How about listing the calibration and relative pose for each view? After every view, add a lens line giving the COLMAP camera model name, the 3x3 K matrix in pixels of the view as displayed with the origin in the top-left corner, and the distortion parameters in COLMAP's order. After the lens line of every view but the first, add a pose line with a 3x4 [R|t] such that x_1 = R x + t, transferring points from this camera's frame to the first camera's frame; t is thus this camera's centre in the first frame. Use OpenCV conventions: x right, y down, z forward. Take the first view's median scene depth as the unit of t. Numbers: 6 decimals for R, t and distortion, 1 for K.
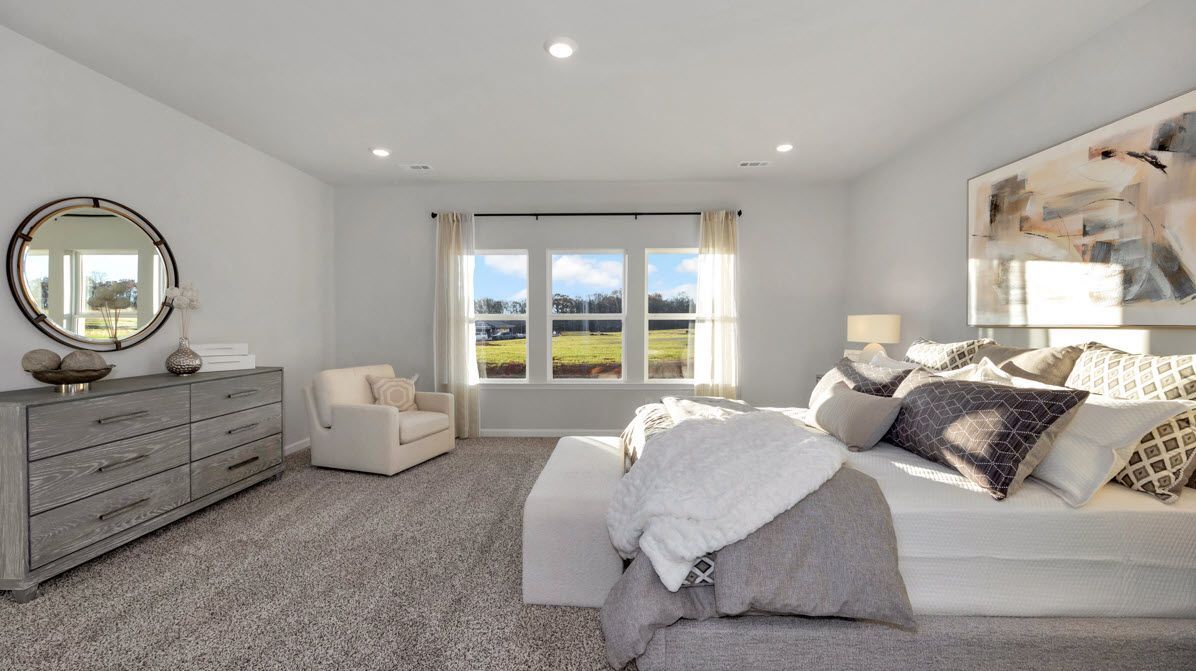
lens RADIAL K [[469.6, 0, 595.7], [0, 469.6, 330.8], [0, 0, 1]] dist [-0.002706, -0.000348]
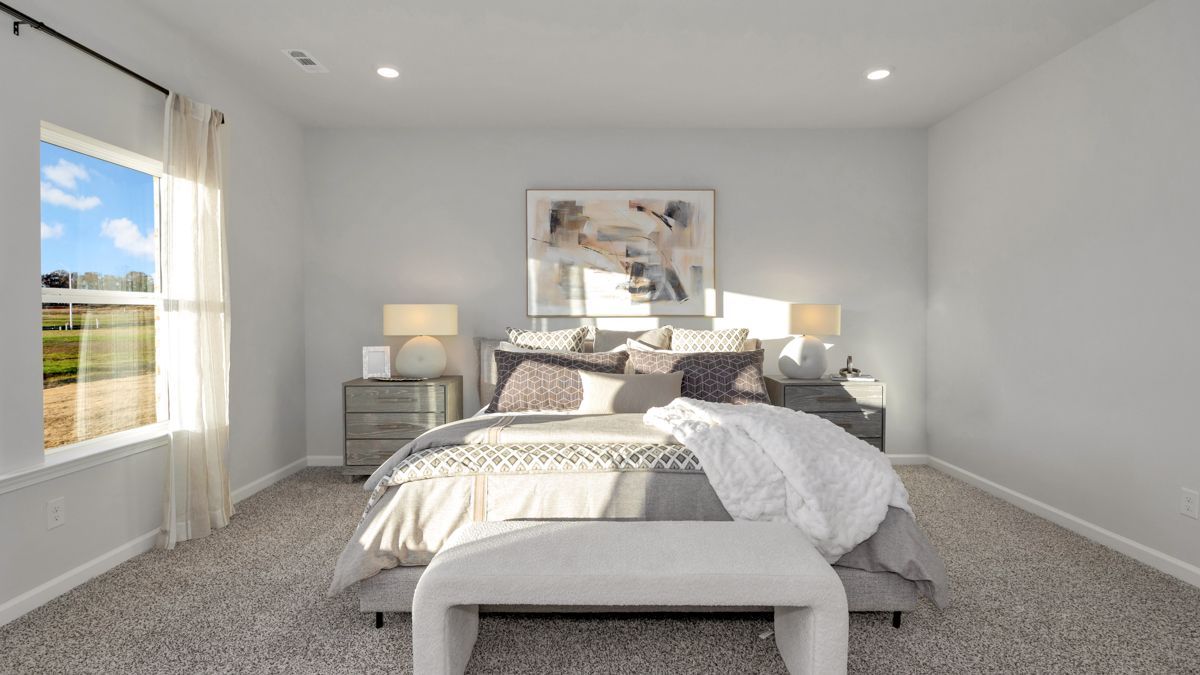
lens RADIAL K [[559.5, 0, 601.7], [0, 559.5, 328.8], [0, 0, 1]] dist [-0.016400, 0.000513]
pose [[-0.044519, -0.023346, 0.998736, -0.677472], [0.016882, 0.999567, 0.024118, -0.010931], [-0.998866, 0.017934, -0.044105, 1.002090]]
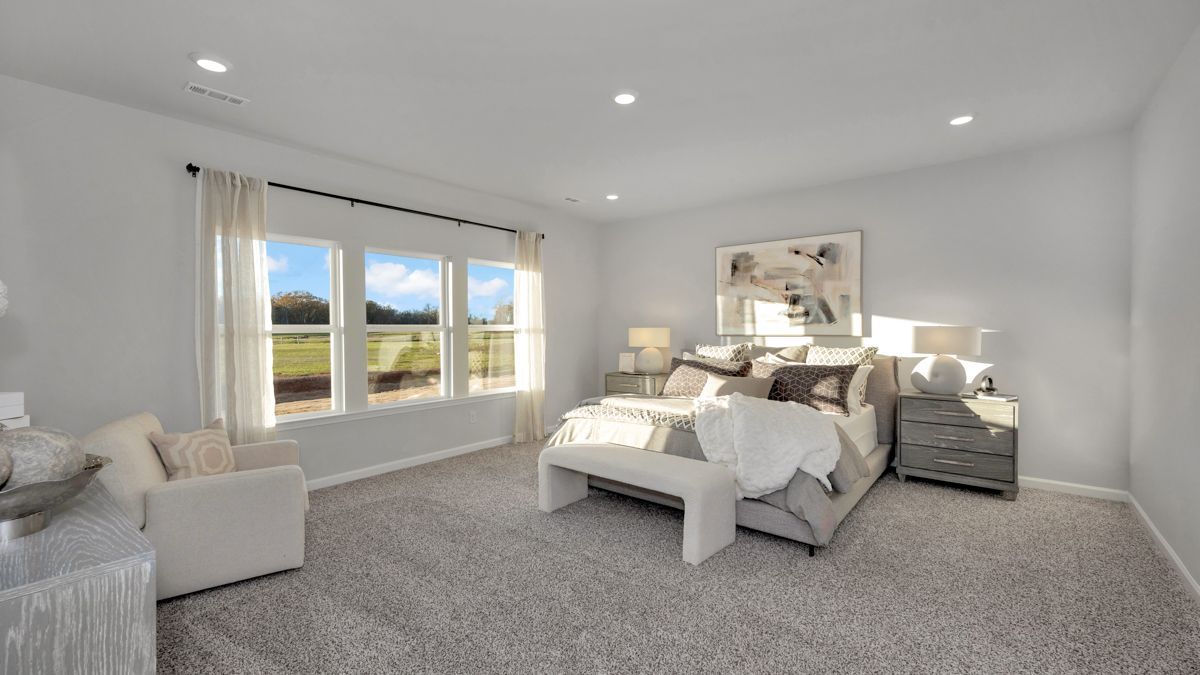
lens RADIAL K [[493.1, 0, 597.9], [0, 493.1, 341.2], [0, 0, 1]] dist [0.000485, 0.000052]
pose [[0.610130, -0.024035, 0.791936, -0.975086], [0.017438, 0.999705, 0.016905, -0.029687], [-0.792109, 0.003495, 0.610370, 0.298614]]
